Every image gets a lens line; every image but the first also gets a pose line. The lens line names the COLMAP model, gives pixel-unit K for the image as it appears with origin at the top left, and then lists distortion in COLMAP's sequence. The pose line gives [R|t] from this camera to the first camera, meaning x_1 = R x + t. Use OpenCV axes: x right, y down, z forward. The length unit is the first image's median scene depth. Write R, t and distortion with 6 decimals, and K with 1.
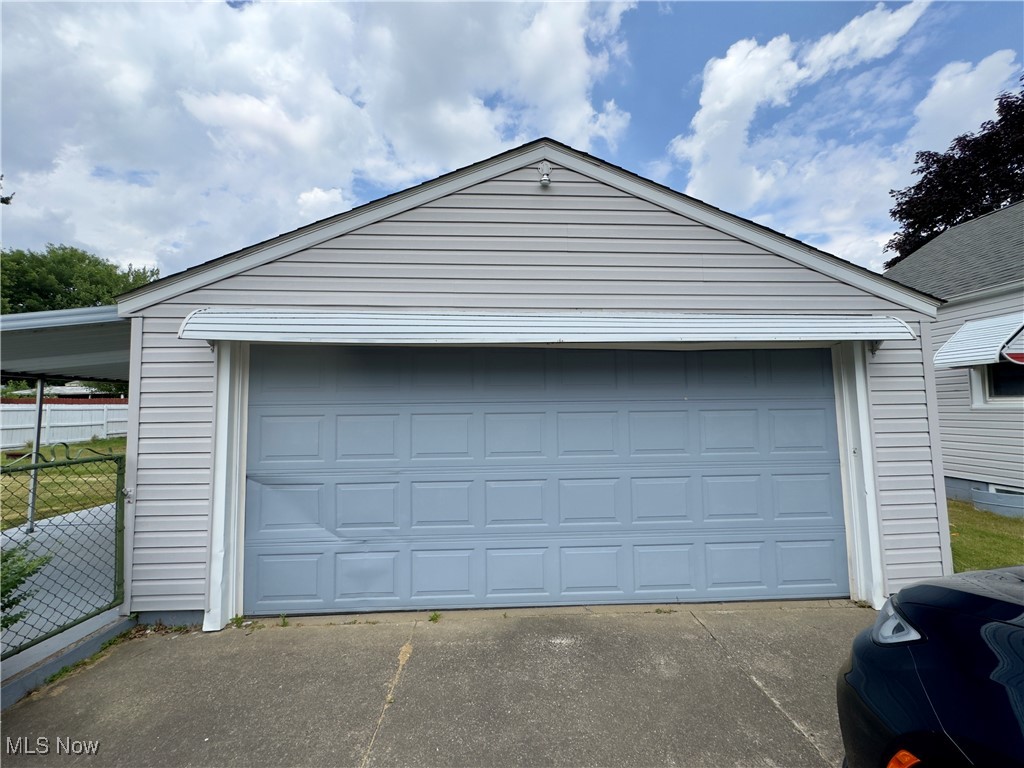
lens RADIAL K [[407.9, 0, 508.3], [0, 407.9, 382.9], [0, 0, 1]] dist [-0.004264, 0.000716]
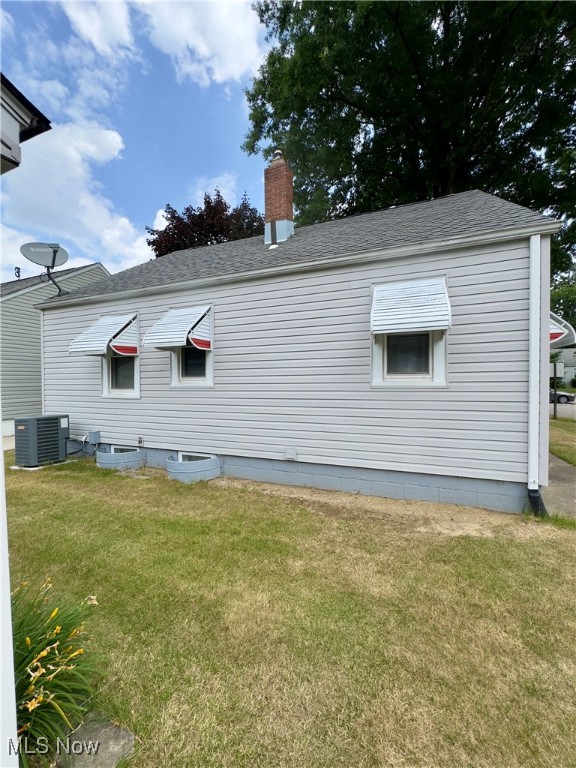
lens RADIAL K [[305.9, 0, 285.4], [0, 305.9, 383.7], [0, 0, 1]] dist [-0.004264, 0.000716]
pose [[0.408459, -0.010343, 0.912718, 0.495737], [-0.052837, 0.997991, 0.034955, 0.008030], [-0.911246, -0.062503, 0.407092, 0.364119]]
